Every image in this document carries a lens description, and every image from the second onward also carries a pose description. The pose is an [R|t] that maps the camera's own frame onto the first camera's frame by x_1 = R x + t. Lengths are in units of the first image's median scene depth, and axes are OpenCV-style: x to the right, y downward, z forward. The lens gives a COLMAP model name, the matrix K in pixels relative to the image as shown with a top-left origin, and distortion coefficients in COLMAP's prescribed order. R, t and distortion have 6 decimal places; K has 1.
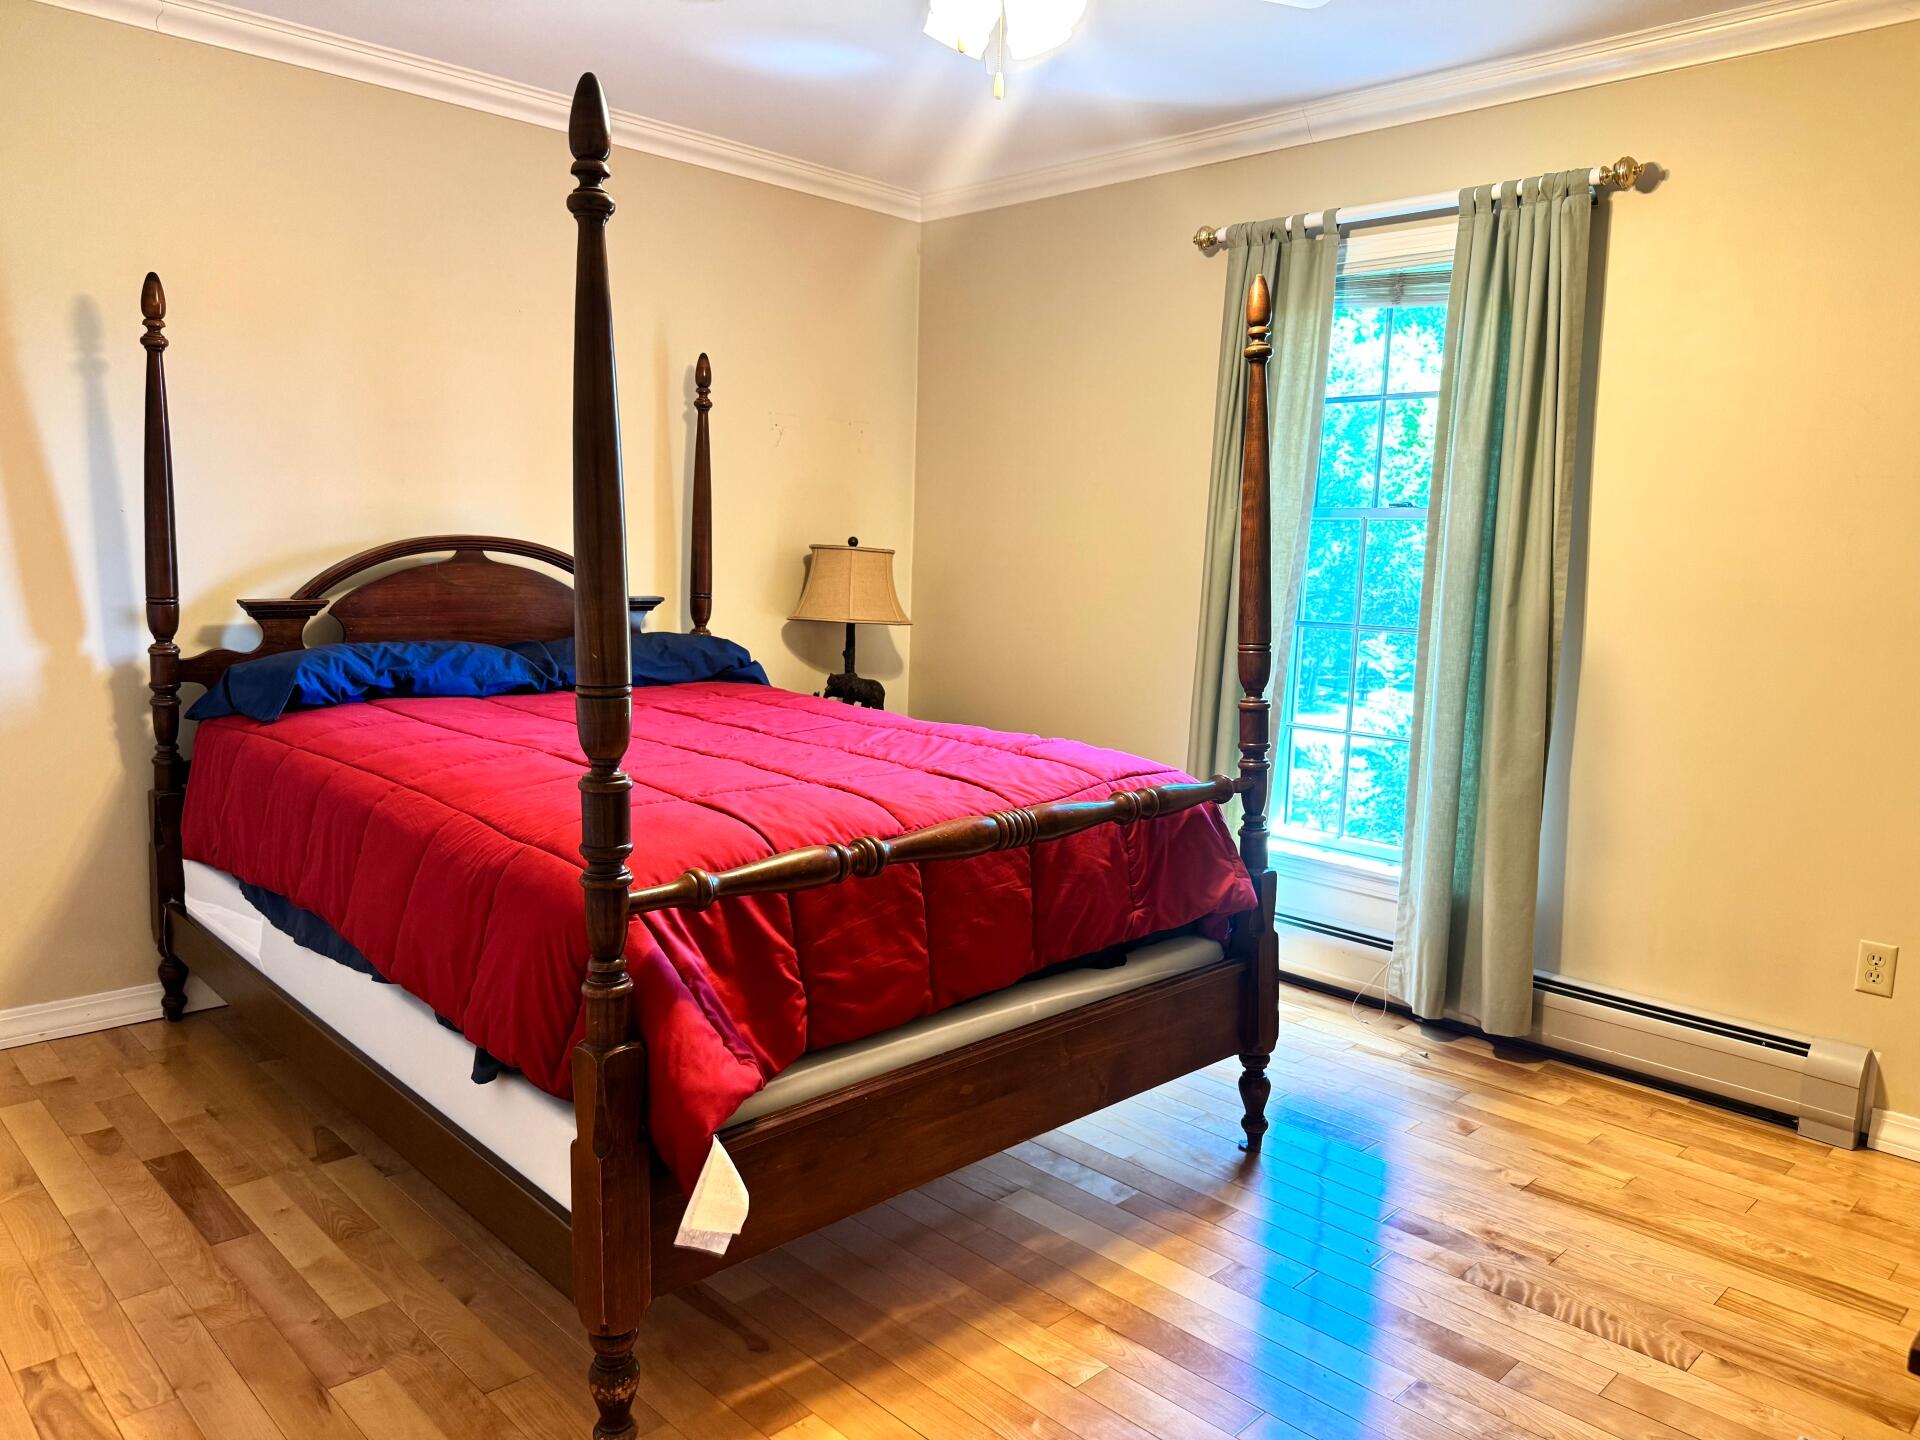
lens RADIAL K [[1342.9, 0, 960.0], [0, 1342.9, 720.0], [0, 0, 1]] dist [0.056297, -0.001914]
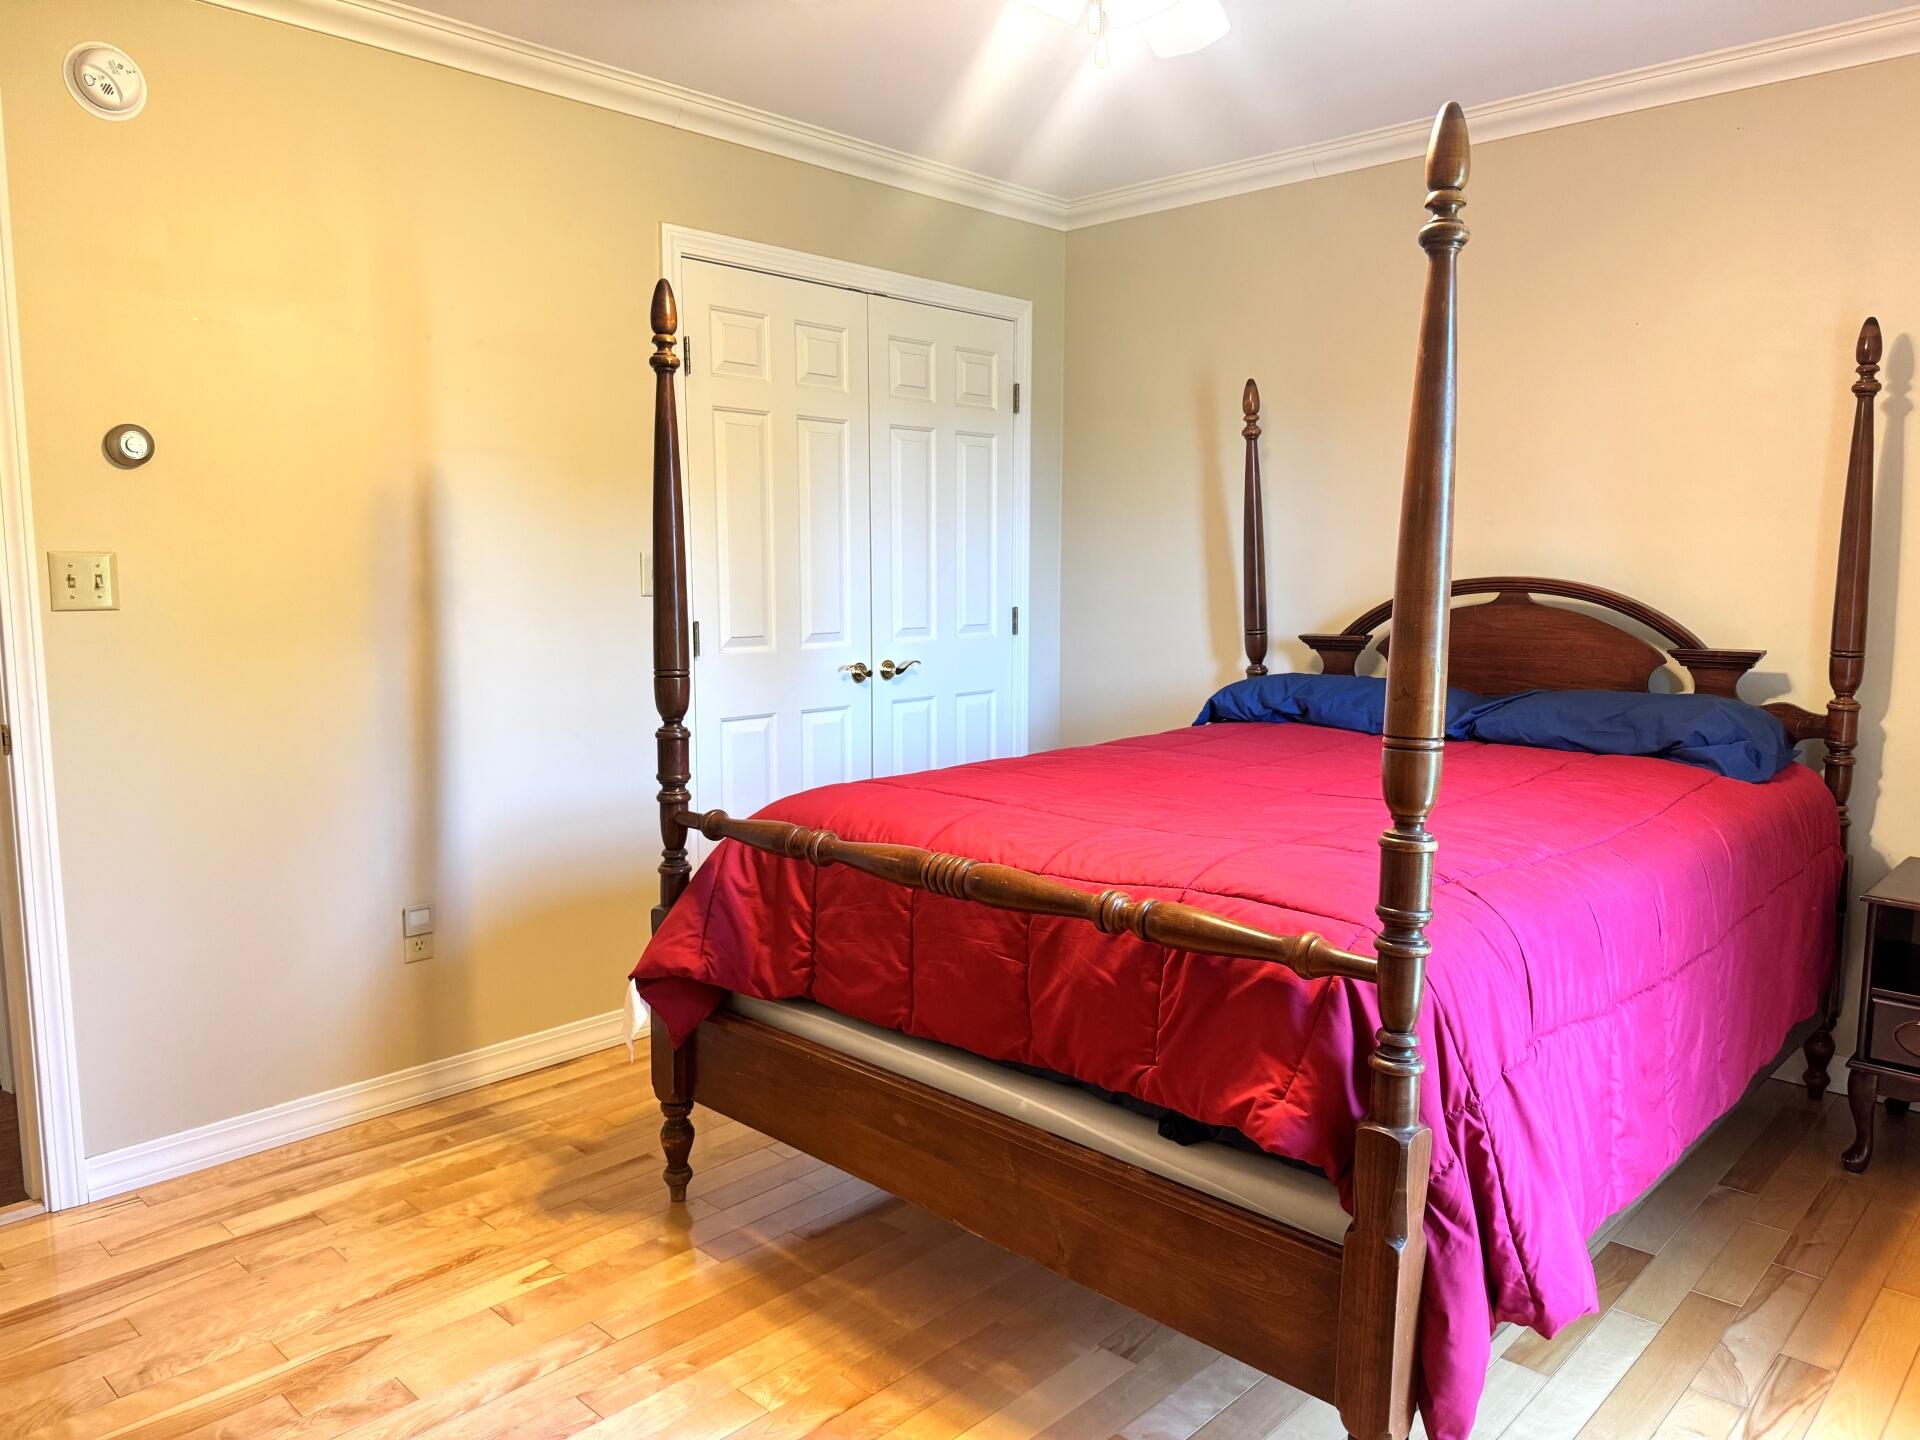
lens RADIAL K [[1375.3, 0, 960.0], [0, 1375.3, 720.0], [0, 0, 1]] dist [-0.007418, 0.000211]
pose [[0.028331, 0.086937, -0.995811, 0.783138], [-0.134917, 0.987428, 0.082367, -0.082943], [0.990452, 0.132018, 0.039704, 0.769205]]
